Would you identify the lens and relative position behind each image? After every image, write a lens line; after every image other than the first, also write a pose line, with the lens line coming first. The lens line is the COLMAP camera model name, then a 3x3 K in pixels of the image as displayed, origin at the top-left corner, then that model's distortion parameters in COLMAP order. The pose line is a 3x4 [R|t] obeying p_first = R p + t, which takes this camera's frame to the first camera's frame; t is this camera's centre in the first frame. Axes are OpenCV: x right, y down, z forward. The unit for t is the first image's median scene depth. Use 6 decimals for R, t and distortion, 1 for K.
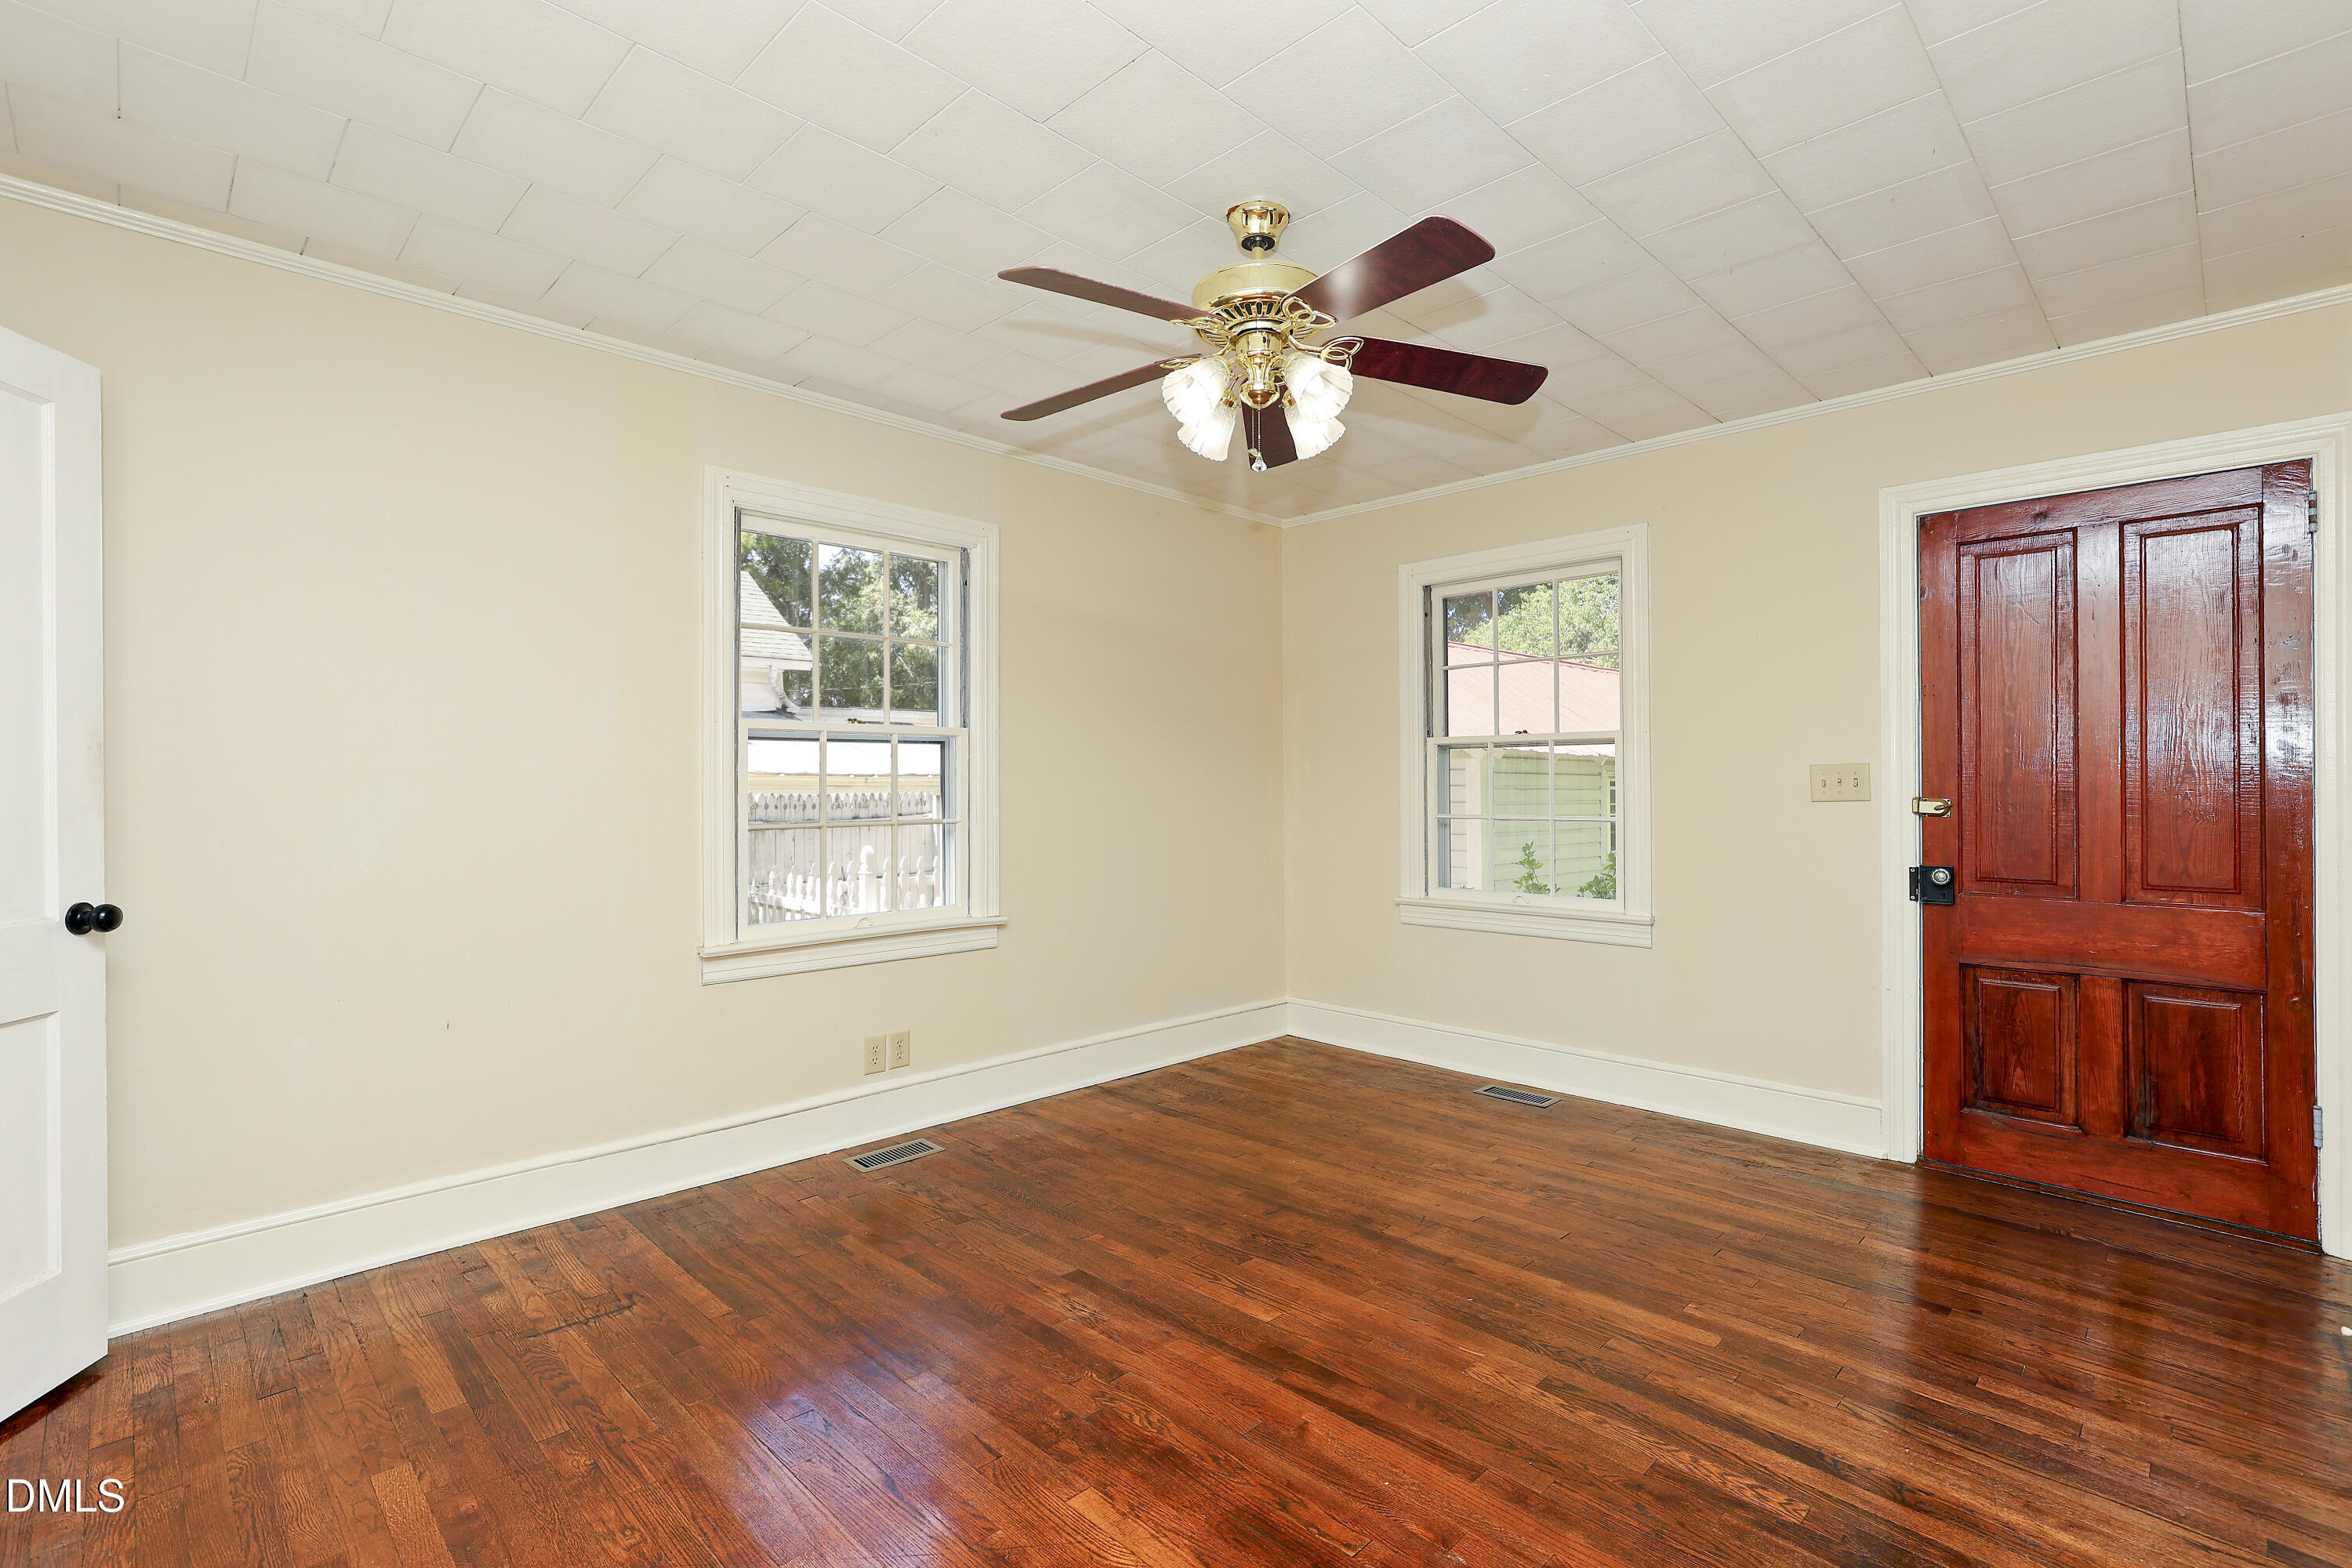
lens RADIAL K [[1079.1, 0, 1177.9], [0, 1079.1, 781.7], [0, 0, 1]] dist [-0.000028, -0.000150]
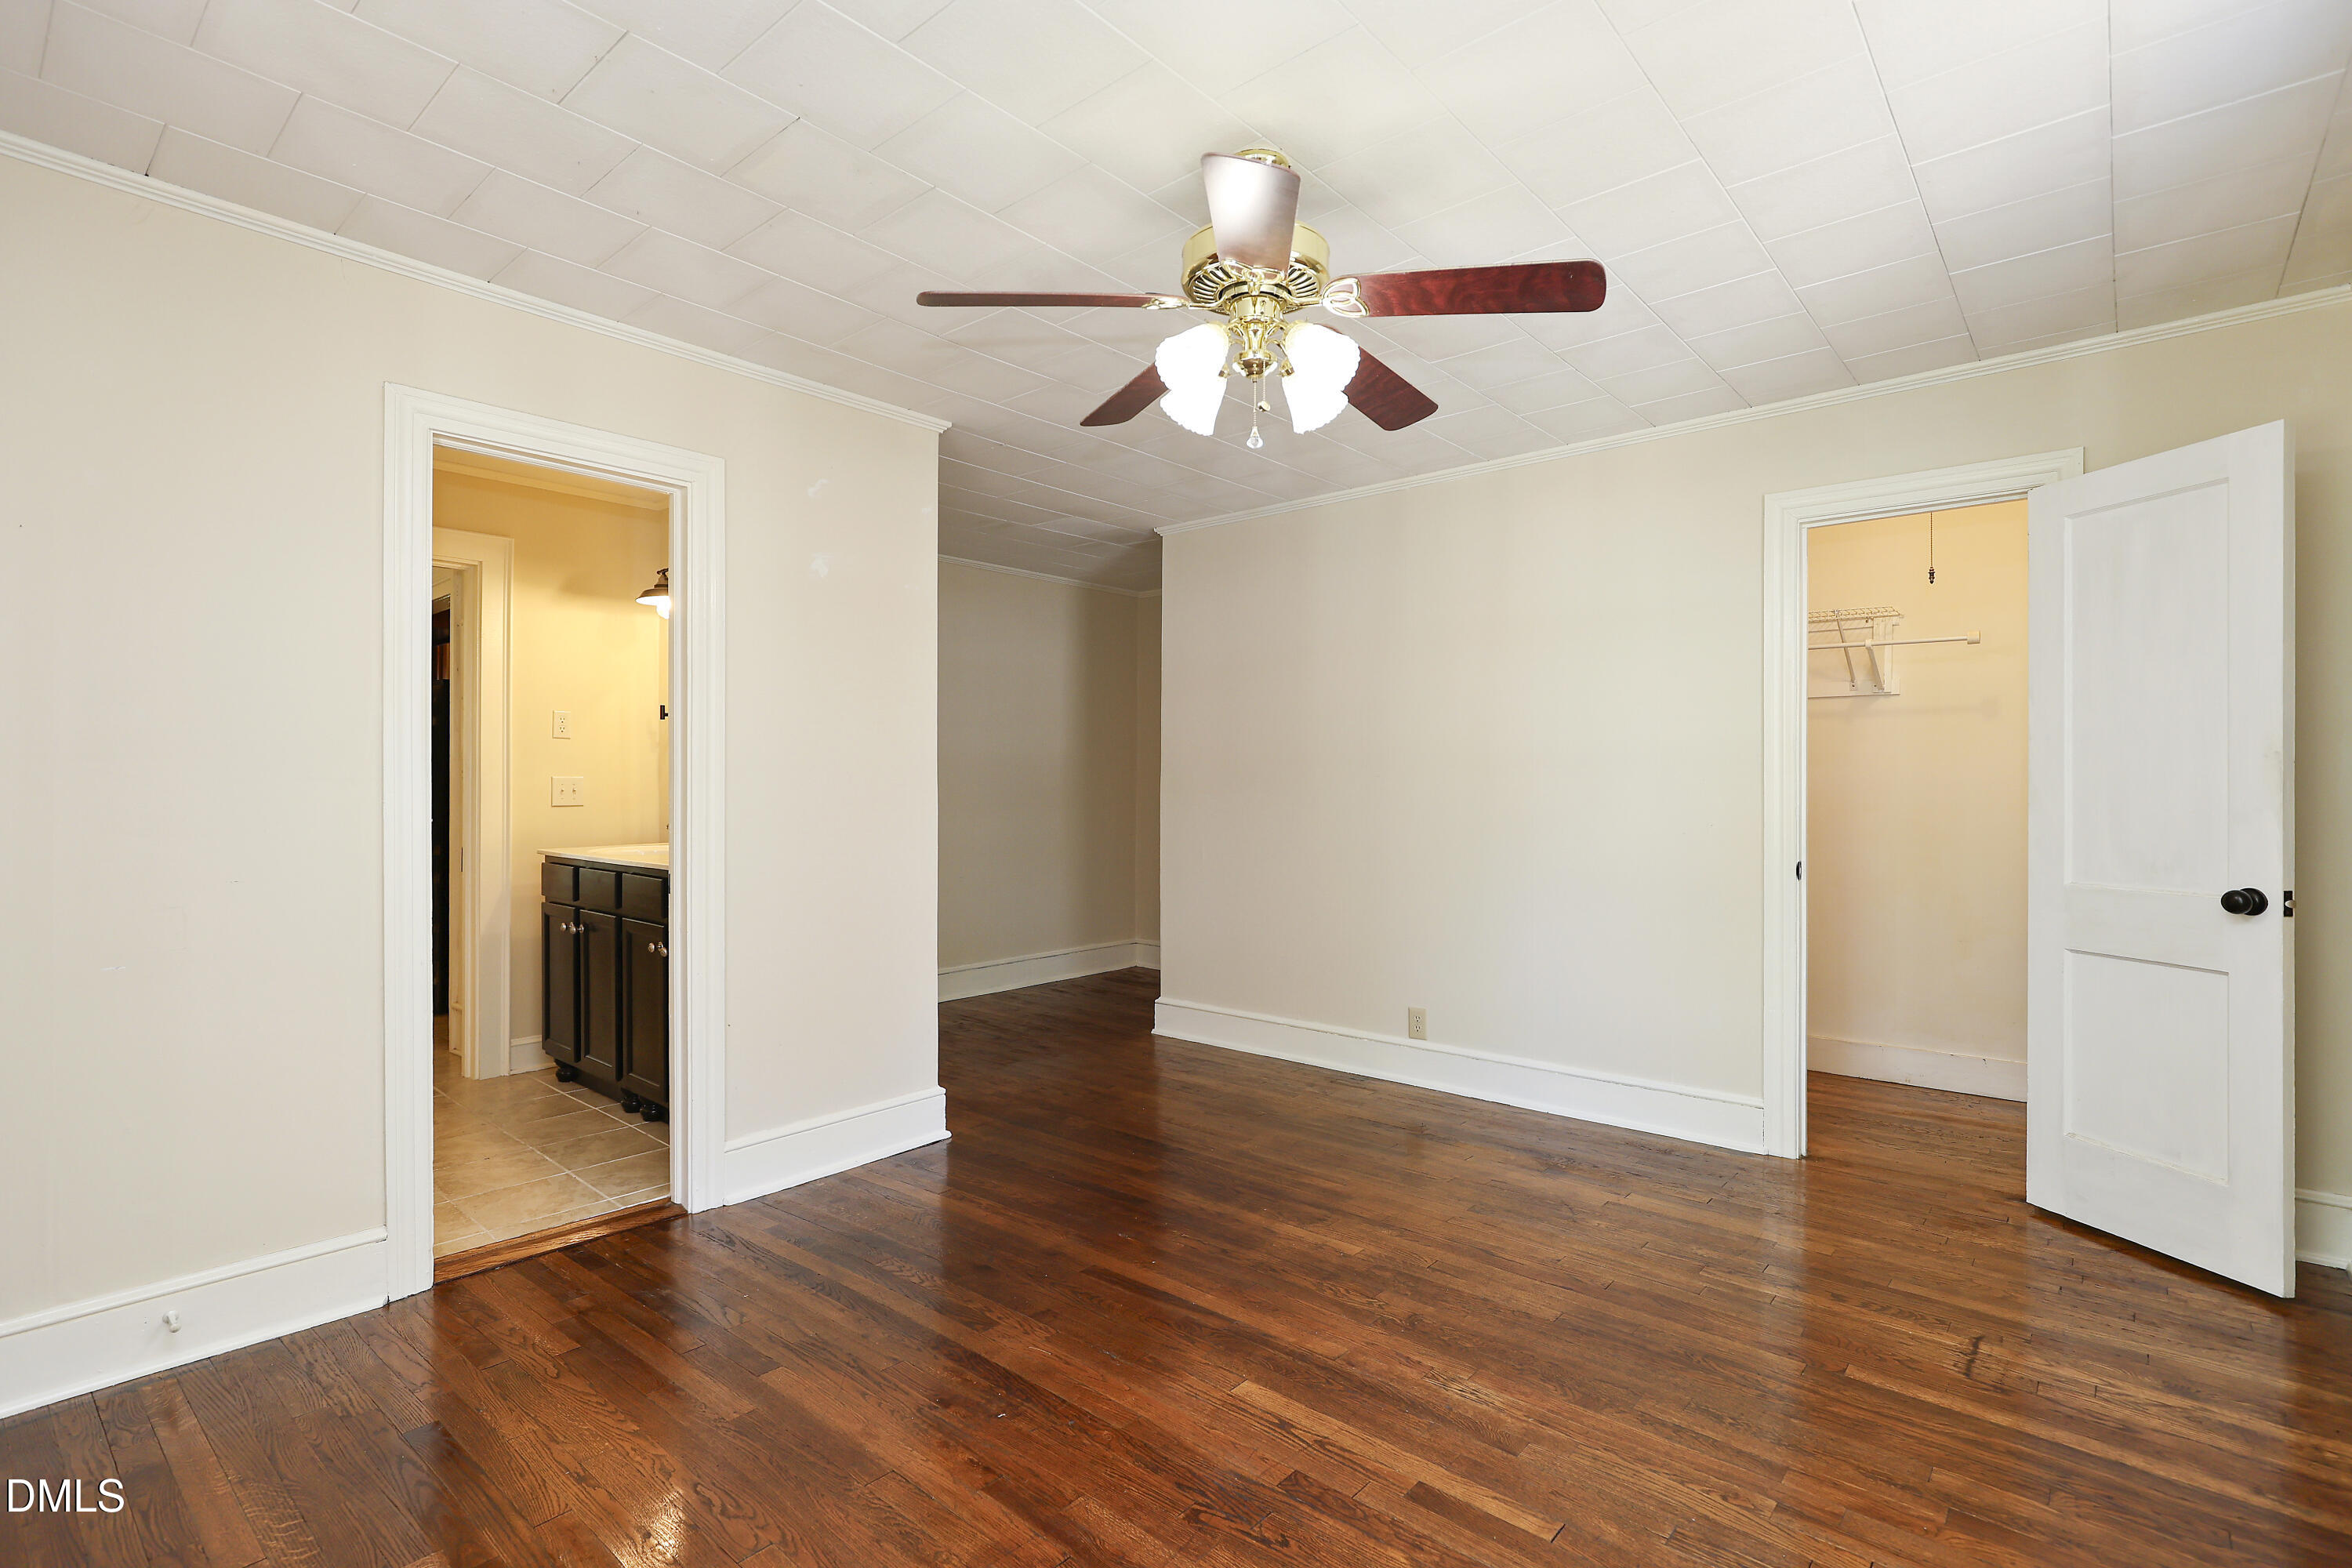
lens RADIAL K [[1111.8, 0, 1175.2], [0, 1111.8, 785.3], [0, 0, 1]] dist [0.001332, 0.001083]
pose [[-0.997574, -0.001637, -0.069594, 0.217042], [-0.001585, 0.999998, -0.000805, 0.005311], [0.069595, -0.000693, -0.997575, 2.003832]]
